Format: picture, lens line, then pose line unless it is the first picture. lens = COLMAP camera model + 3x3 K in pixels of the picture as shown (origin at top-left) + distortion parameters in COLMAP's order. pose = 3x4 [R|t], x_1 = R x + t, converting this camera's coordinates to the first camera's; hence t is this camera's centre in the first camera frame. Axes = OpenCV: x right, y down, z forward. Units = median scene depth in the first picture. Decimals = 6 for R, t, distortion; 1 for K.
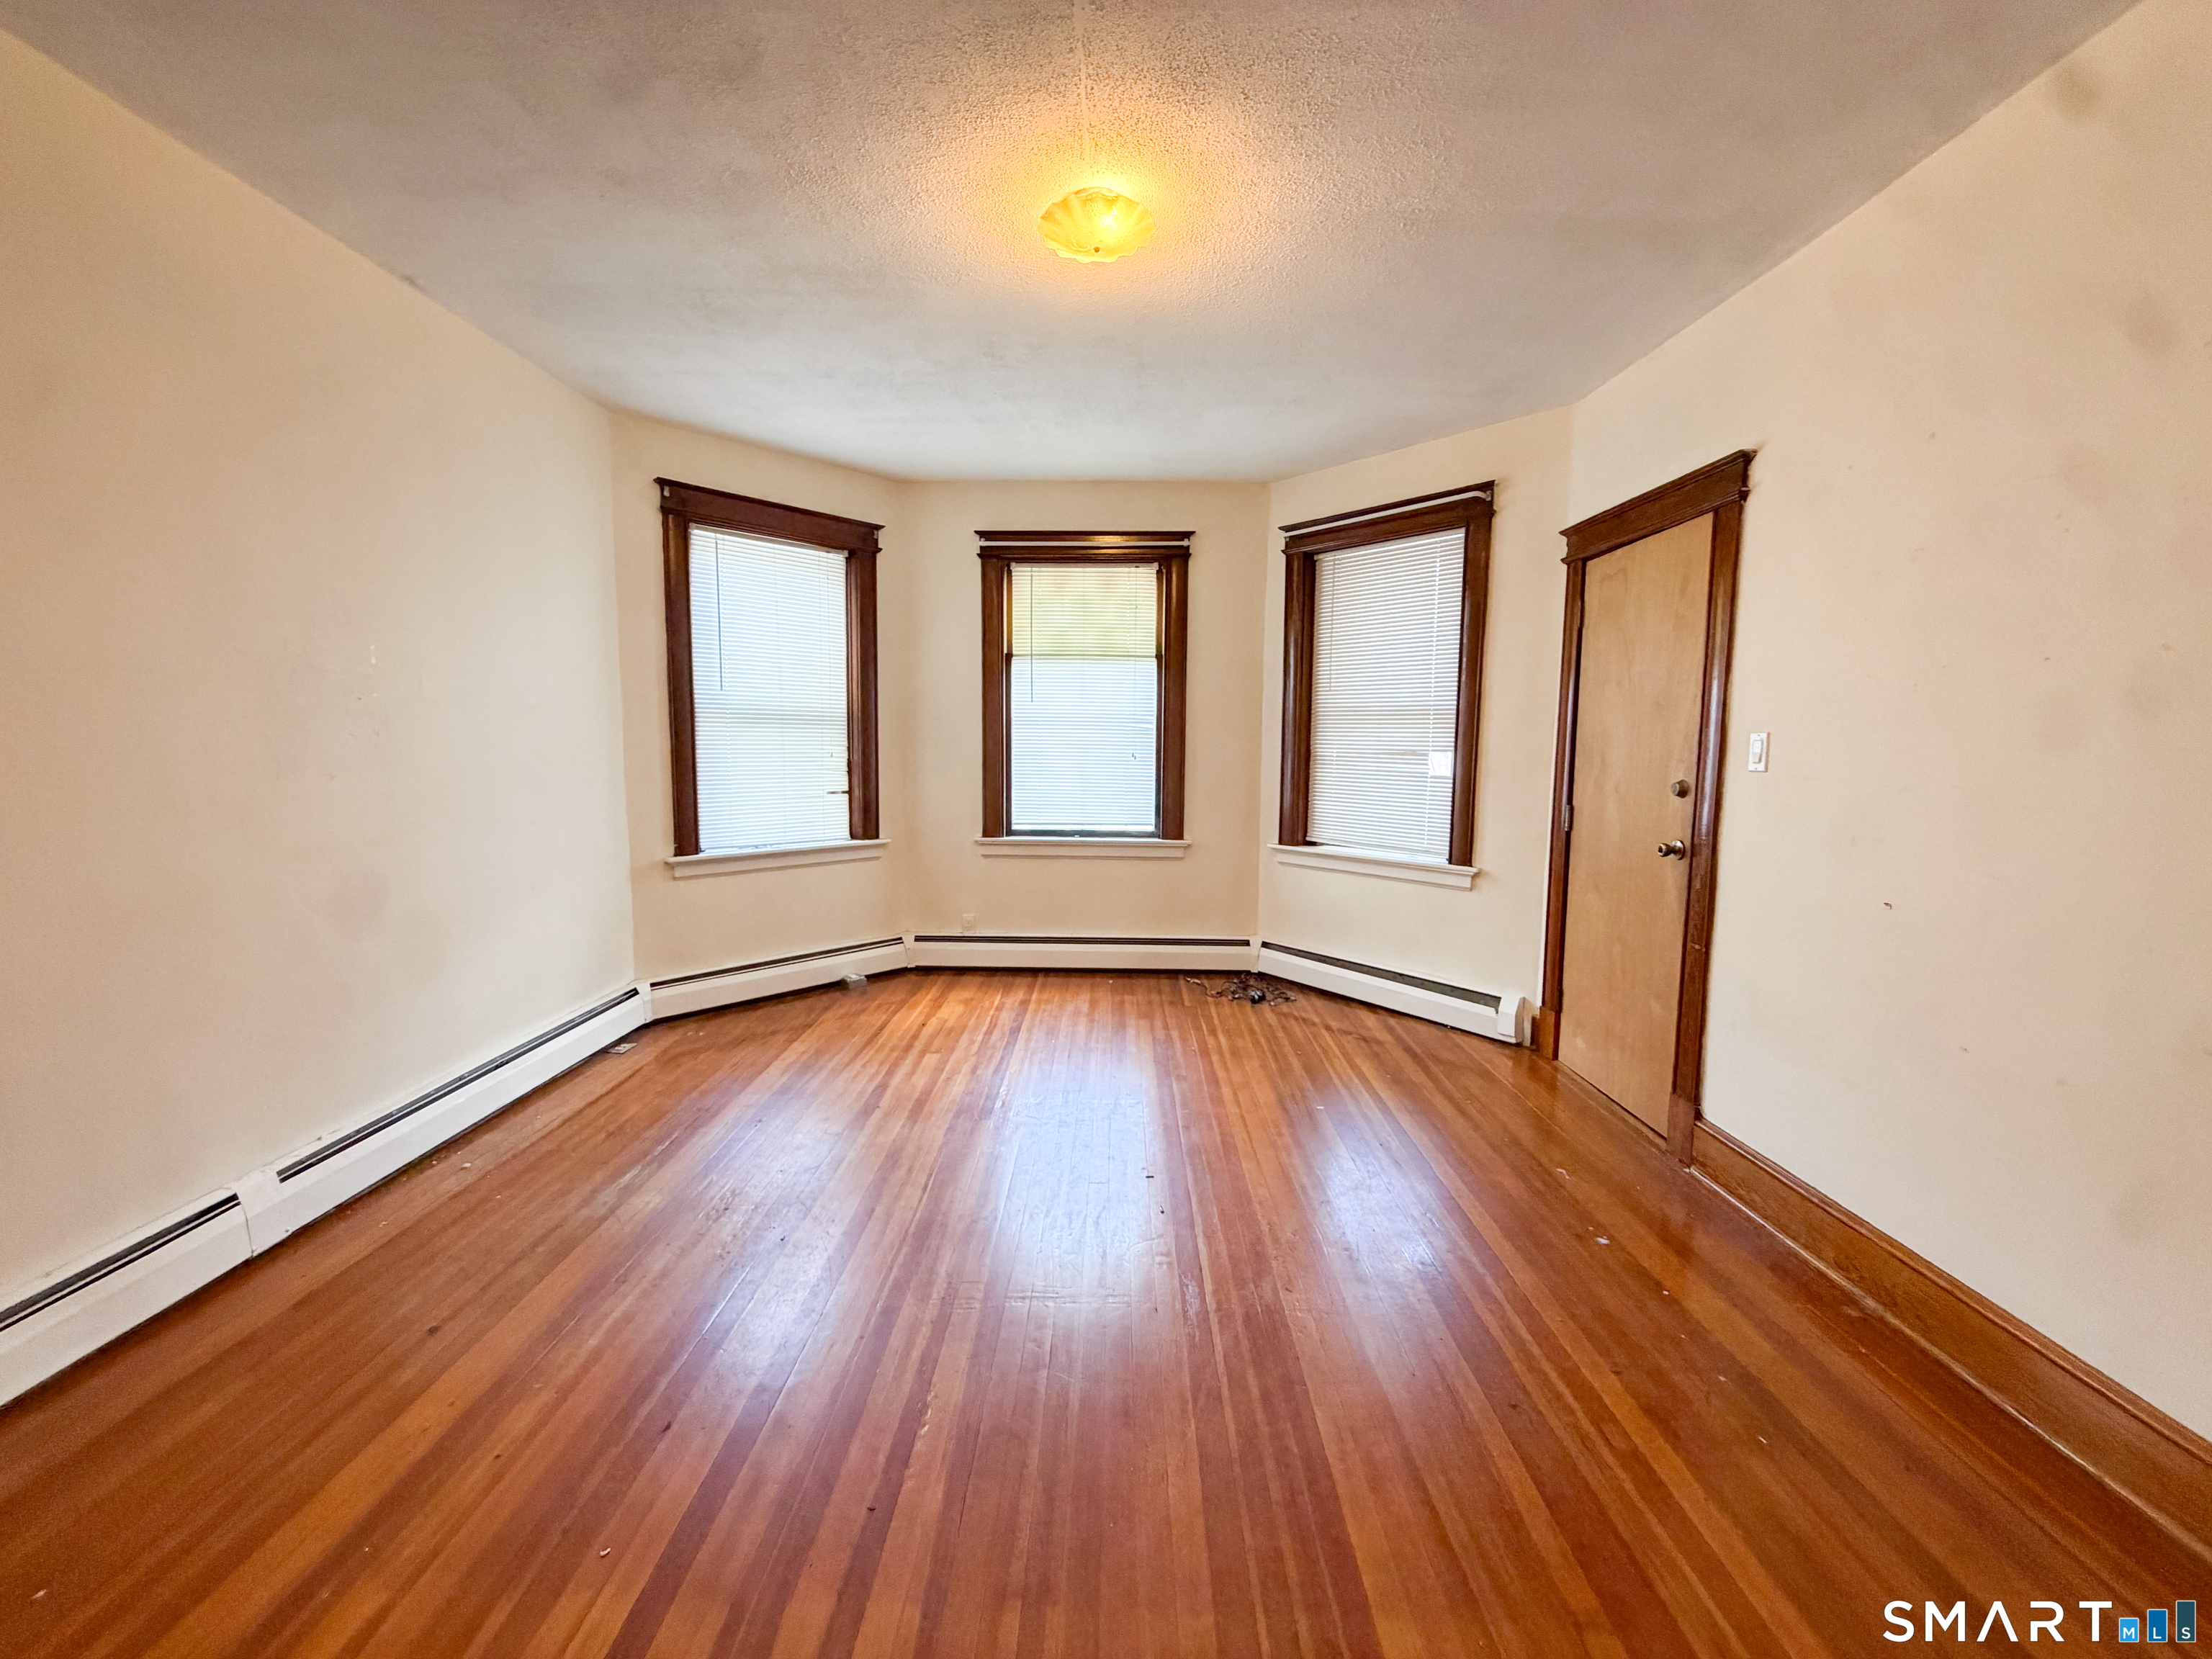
lens RADIAL K [[882.2, 0, 1104.7], [0, 882.2, 823.9], [0, 0, 1]] dist [-0.001251, 0.000988]
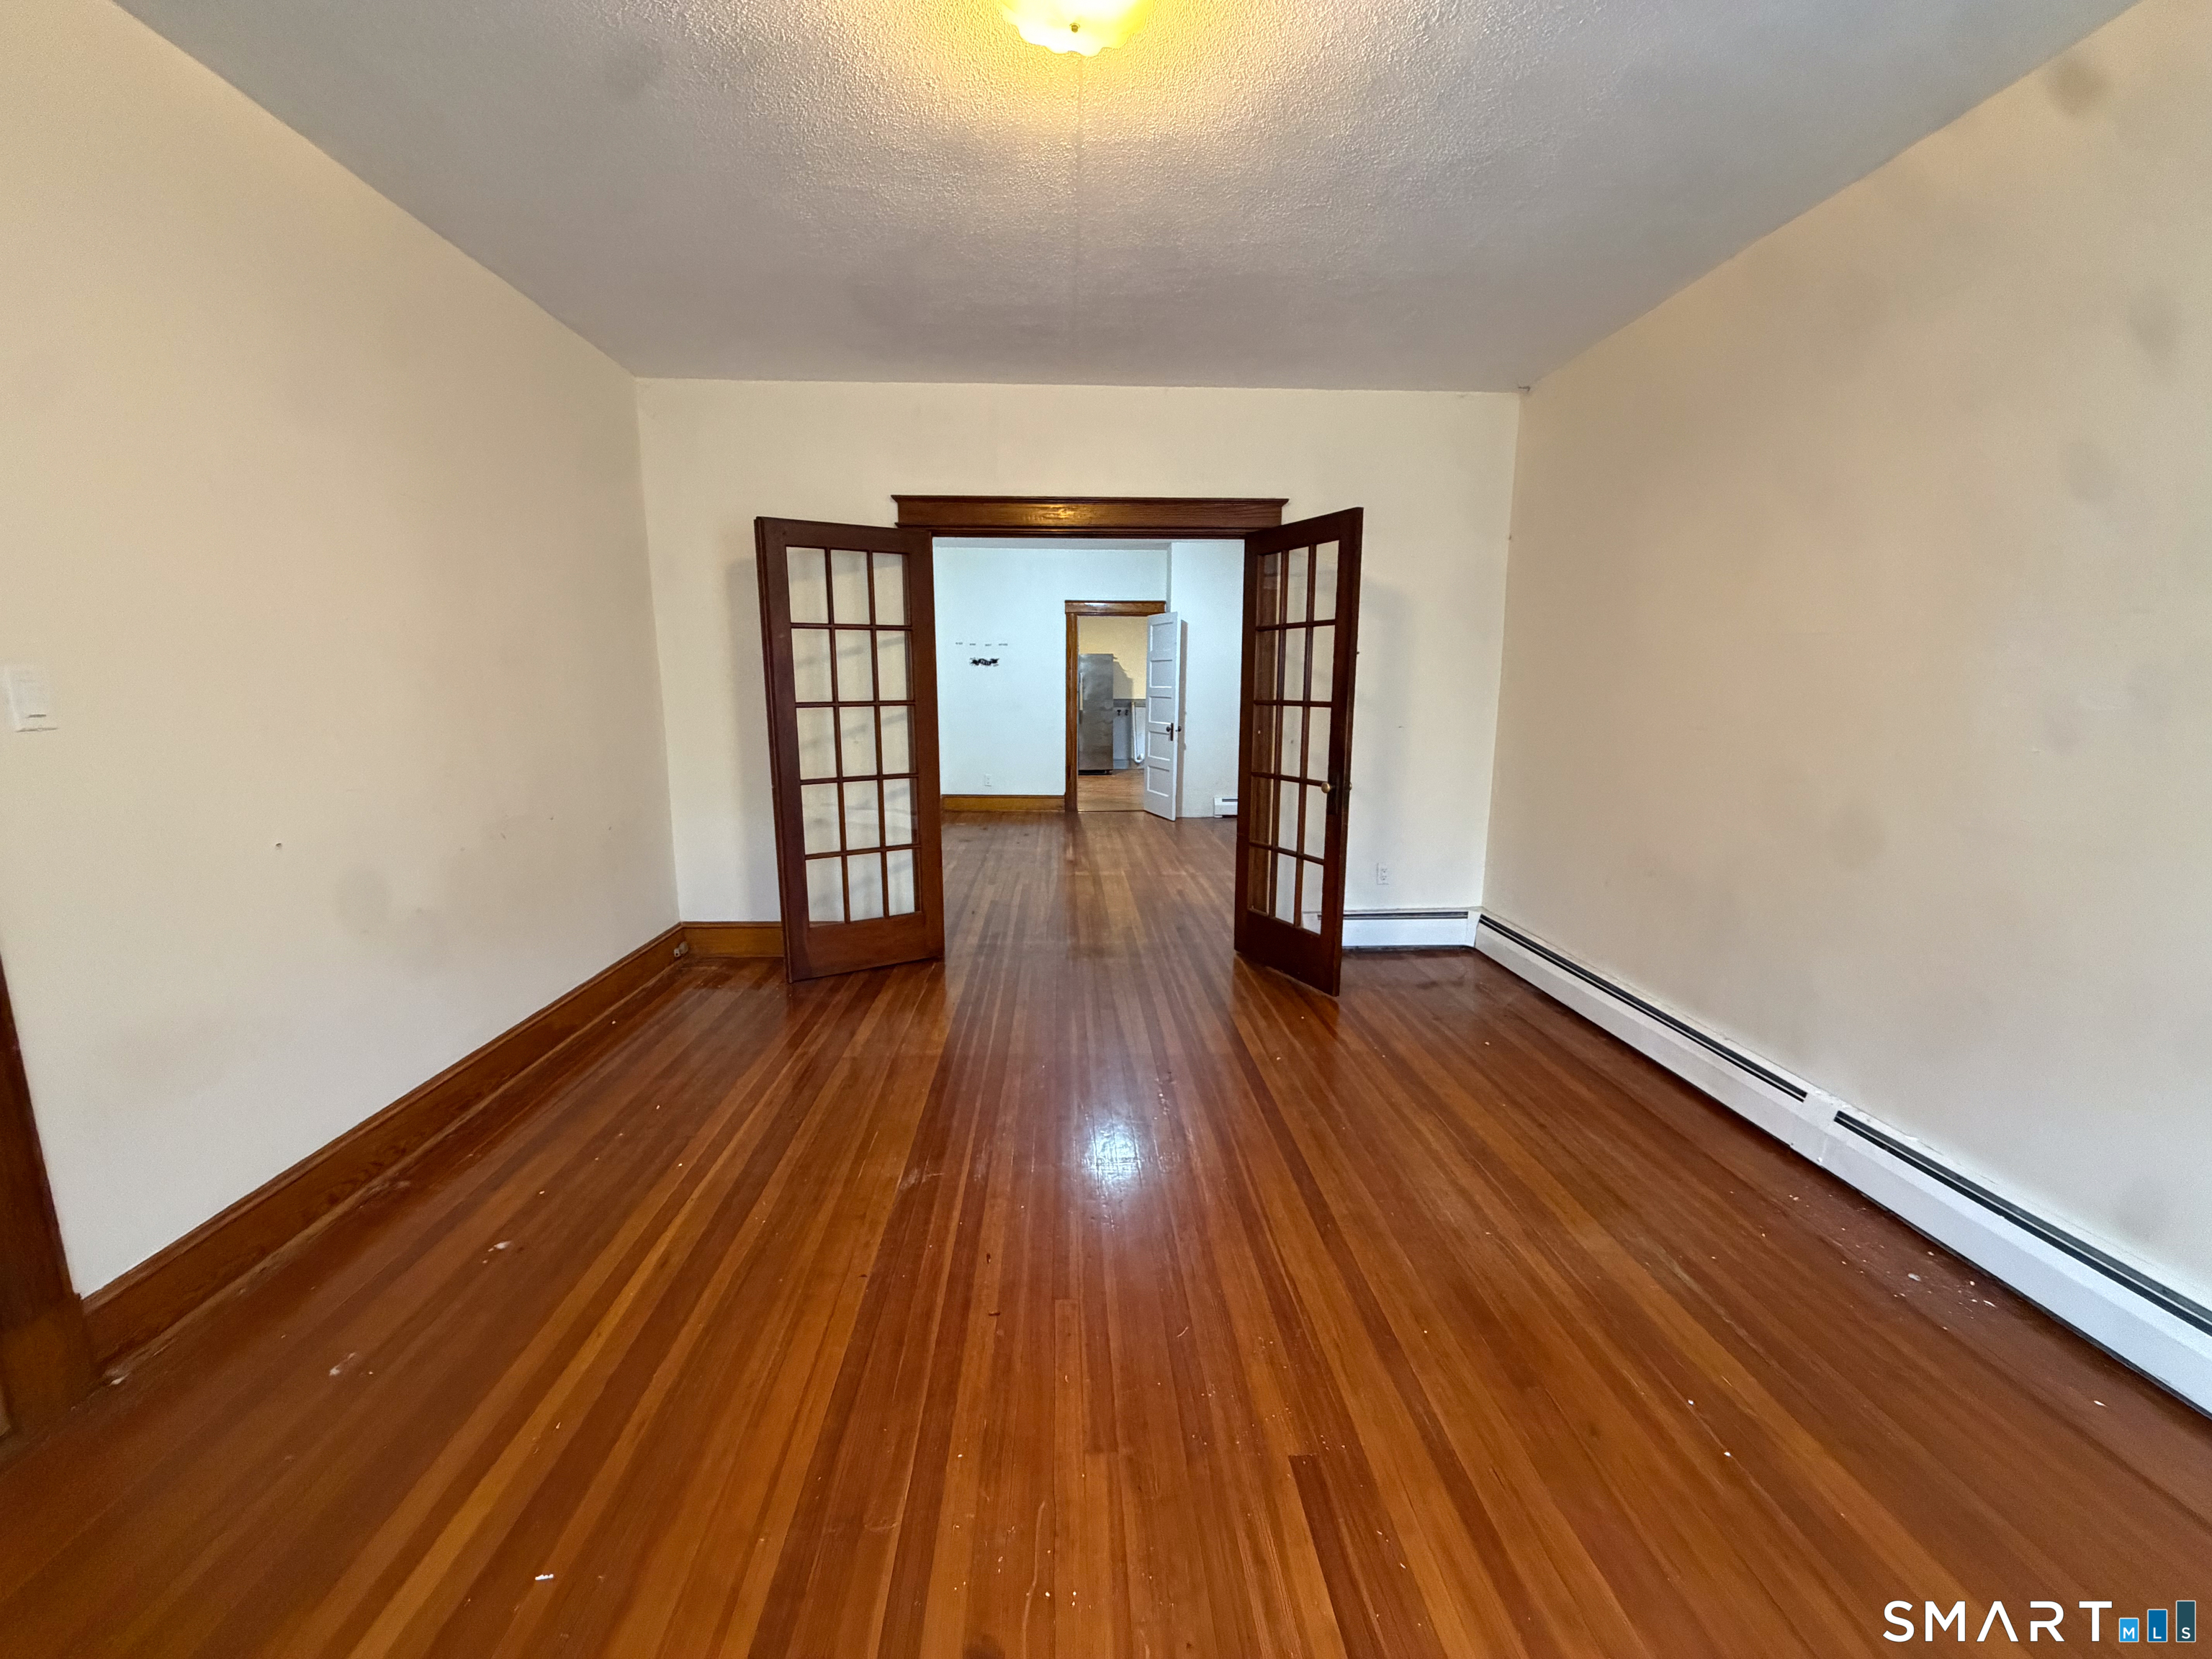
lens RADIAL K [[882.2, 0, 1102.7], [0, 882.2, 831.4], [0, 0, 1]] dist [-0.001251, 0.000988]
pose [[-0.998041, -0.002581, -0.062511, 0.011471], [-0.018773, 0.965465, 0.259857, -0.191952], [0.059682, 0.260521, -0.963622, 1.922477]]
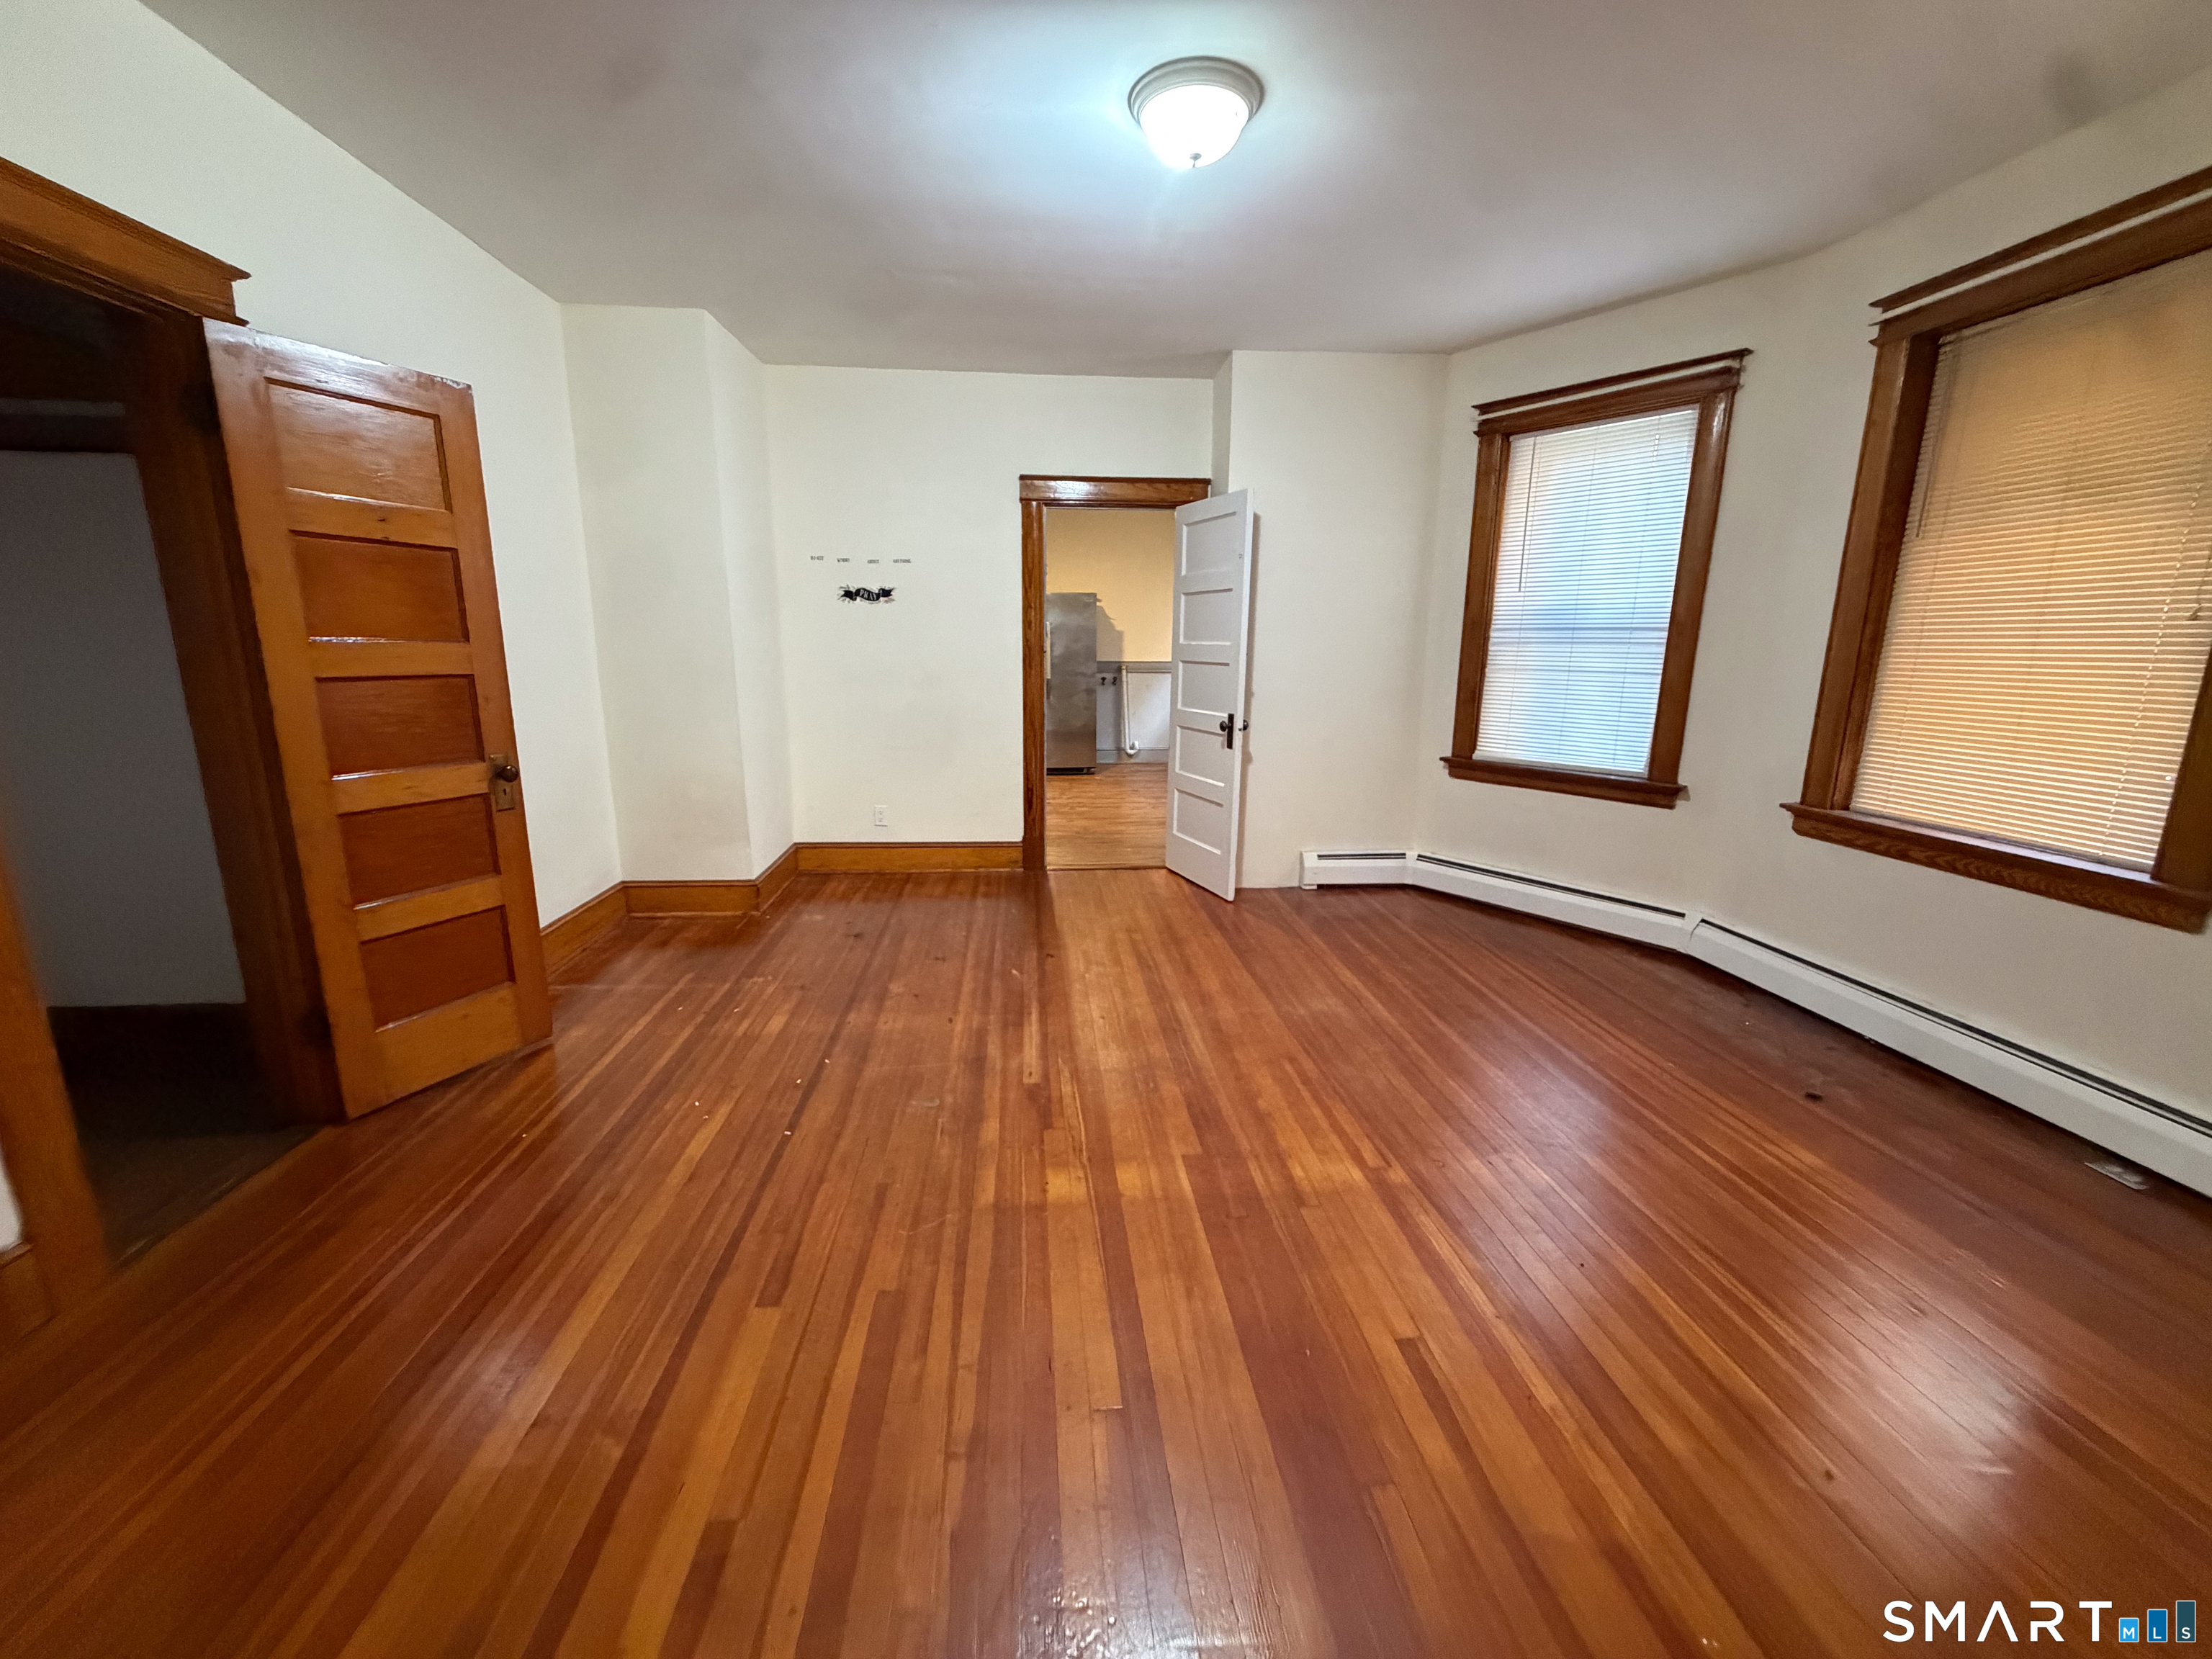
lens RADIAL K [[882.2, 0, 1093.5], [0, 882.2, 826.7], [0, 0, 1]] dist [-0.001251, 0.000988]
pose [[-0.995624, 0.005088, -0.093312, 0.008874], [-0.023188, 0.953838, 0.299424, -0.182077], [0.090528, 0.300278, -0.949546, 1.827269]]
